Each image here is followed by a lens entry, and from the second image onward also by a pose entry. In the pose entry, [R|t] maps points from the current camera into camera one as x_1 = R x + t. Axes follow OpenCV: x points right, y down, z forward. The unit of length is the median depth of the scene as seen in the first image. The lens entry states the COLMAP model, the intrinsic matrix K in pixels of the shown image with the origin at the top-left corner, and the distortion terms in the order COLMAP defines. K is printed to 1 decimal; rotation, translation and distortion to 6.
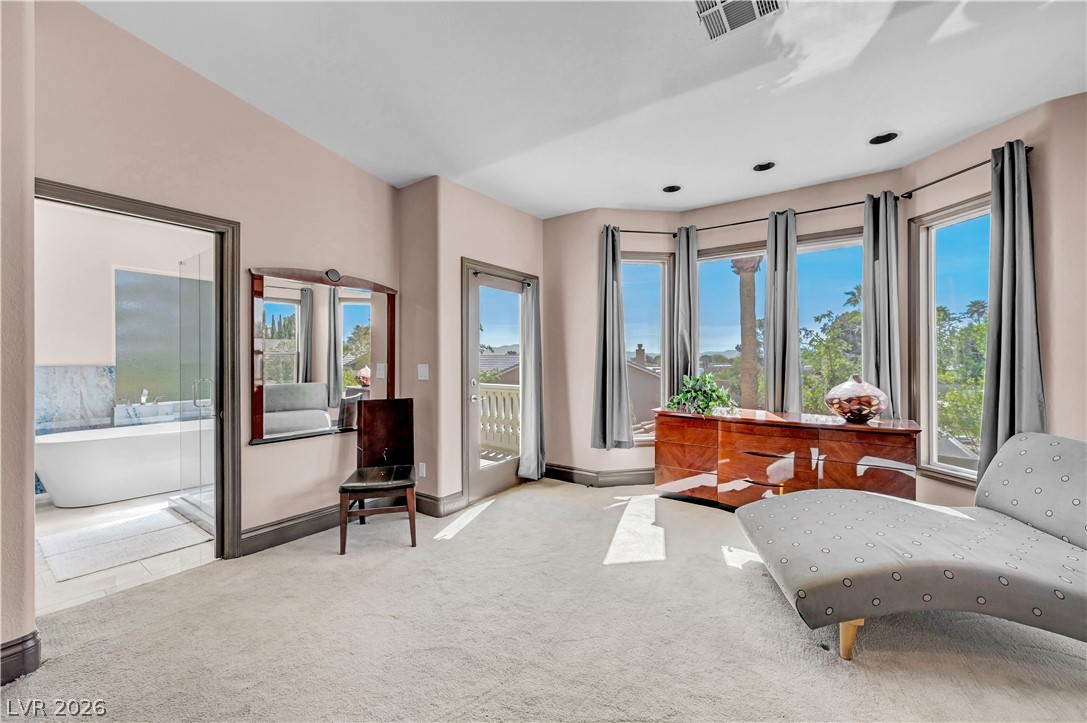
lens RADIAL K [[438.0, 0, 548.8], [0, 438.0, 359.1], [0, 0, 1]] dist [-0.000250, -0.000143]
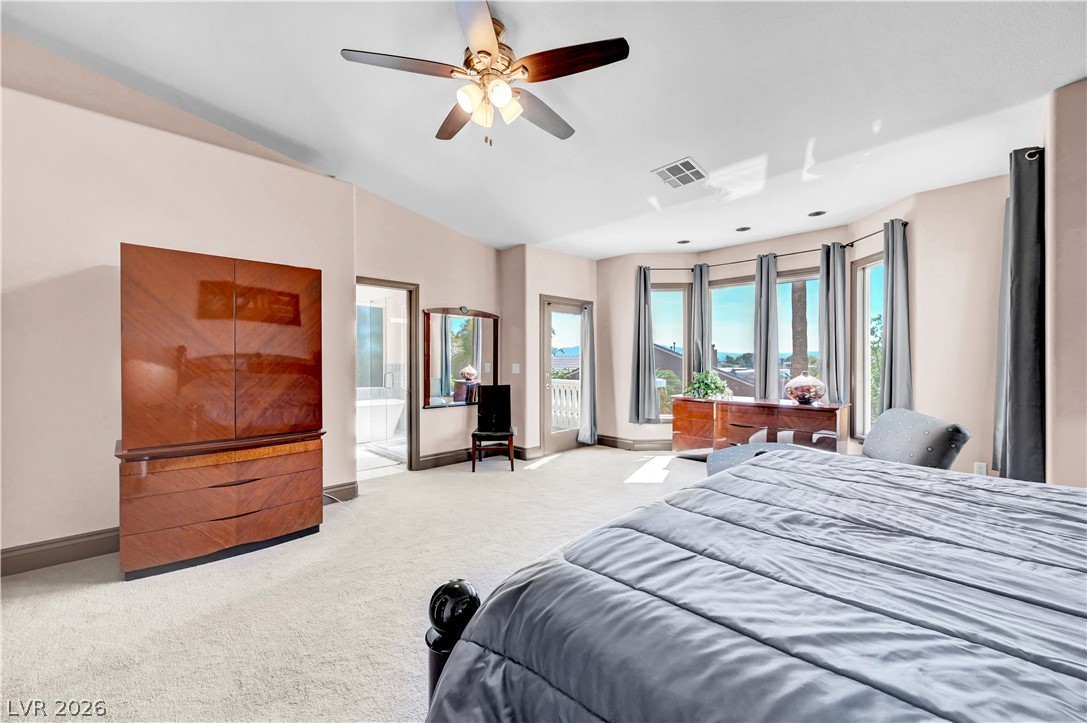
lens RADIAL K [[438.0, 0, 548.8], [0, 438.0, 359.1], [0, 0, 1]] dist [-0.000250, -0.000143]
pose [[0.986193, 0.000664, -0.165598, 0.087753], [-0.000864, 0.999999, -0.001135, -0.003011], [0.165597, 0.001262, 0.986193, -0.517798]]
